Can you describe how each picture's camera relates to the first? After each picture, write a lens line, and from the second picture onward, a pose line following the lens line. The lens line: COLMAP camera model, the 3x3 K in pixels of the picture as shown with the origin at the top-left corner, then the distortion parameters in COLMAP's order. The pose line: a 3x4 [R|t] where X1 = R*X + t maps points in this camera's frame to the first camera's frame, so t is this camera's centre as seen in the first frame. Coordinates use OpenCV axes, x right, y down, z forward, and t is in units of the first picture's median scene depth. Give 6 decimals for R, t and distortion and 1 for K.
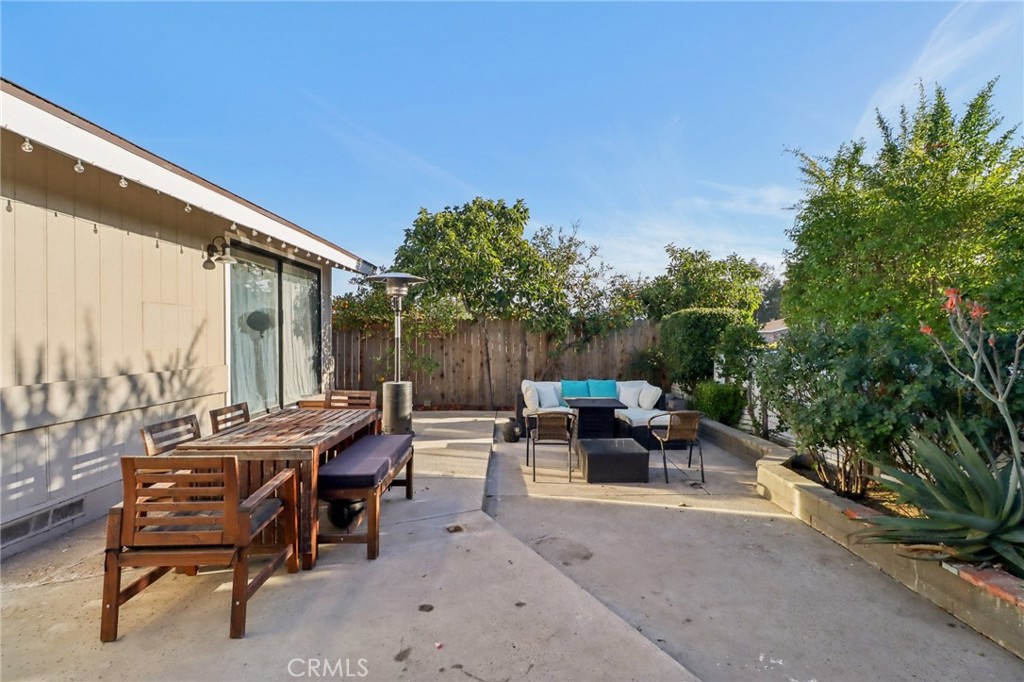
lens RADIAL K [[475.9, 0, 520.6], [0, 475.9, 337.9], [0, 0, 1]] dist [0.022955, -0.012644]
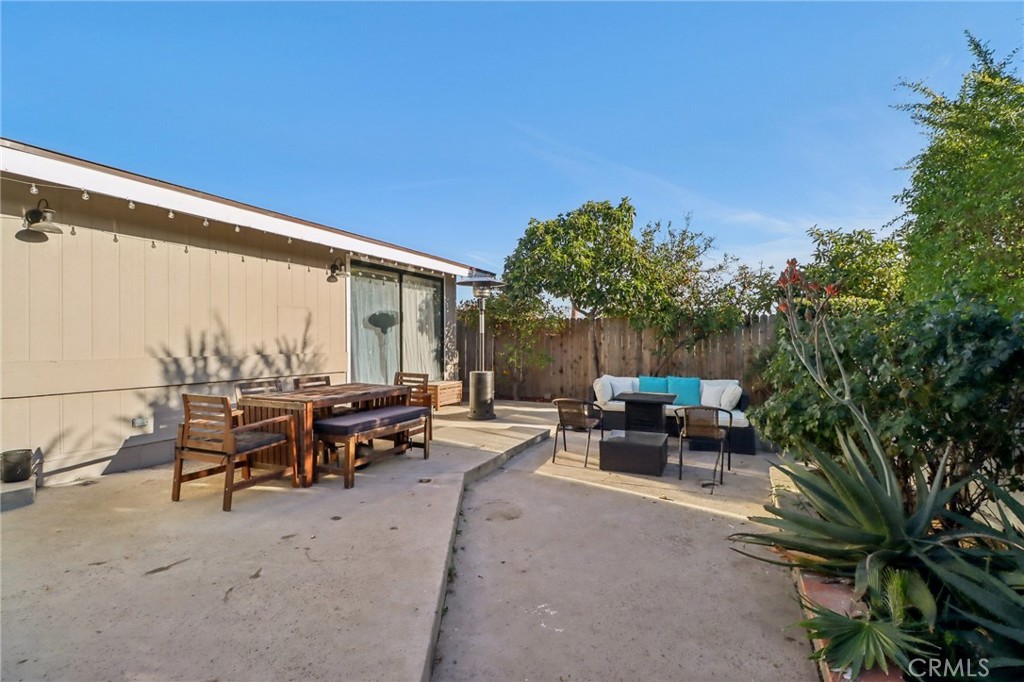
lens RADIAL K [[468.0, 0, 512.0], [0, 468.0, 341.0], [0, 0, 1]] dist [0.028937, -0.012950]
pose [[0.904211, 0.002999, -0.427076, 0.398110], [-0.003336, 0.999994, -0.000040, 0.024793], [0.427073, 0.001461, 0.904216, -0.005170]]
